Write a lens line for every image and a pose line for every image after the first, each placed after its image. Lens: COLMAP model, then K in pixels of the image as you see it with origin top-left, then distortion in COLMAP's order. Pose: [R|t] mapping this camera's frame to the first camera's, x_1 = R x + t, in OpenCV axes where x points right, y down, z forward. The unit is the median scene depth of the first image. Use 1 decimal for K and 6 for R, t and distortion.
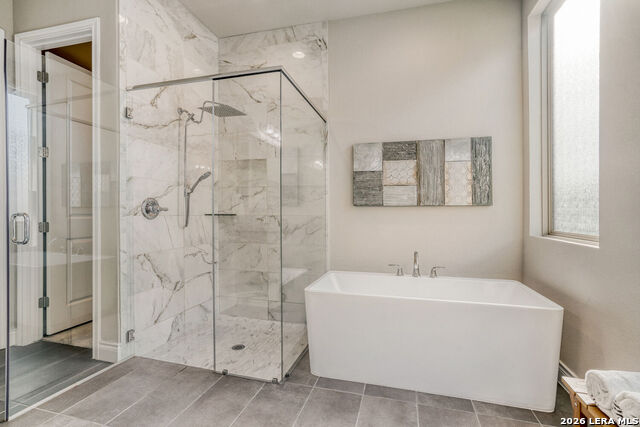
lens RADIAL K [[297.8, 0, 315.9], [0, 297.8, 212.2], [0, 0, 1]] dist [-0.029731, 0.006298]
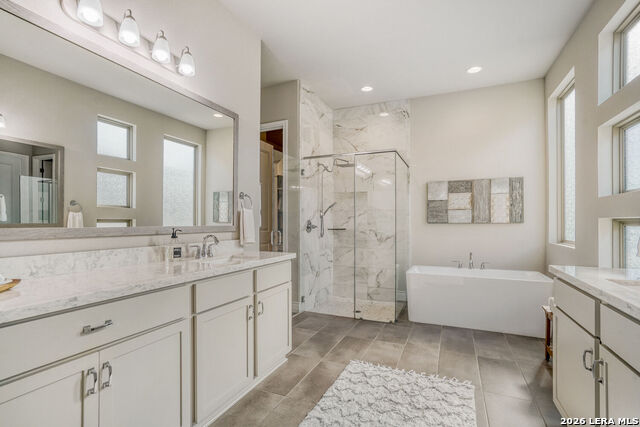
lens RADIAL K [[297.8, 0, 334.6], [0, 297.8, 229.1], [0, 0, 1]] dist [-0.029731, 0.006298]
pose [[0.995330, -0.002899, -0.096487, -0.208340], [0.004780, 0.999803, 0.019269, -0.024263], [0.096413, -0.019640, 0.995148, -0.567557]]
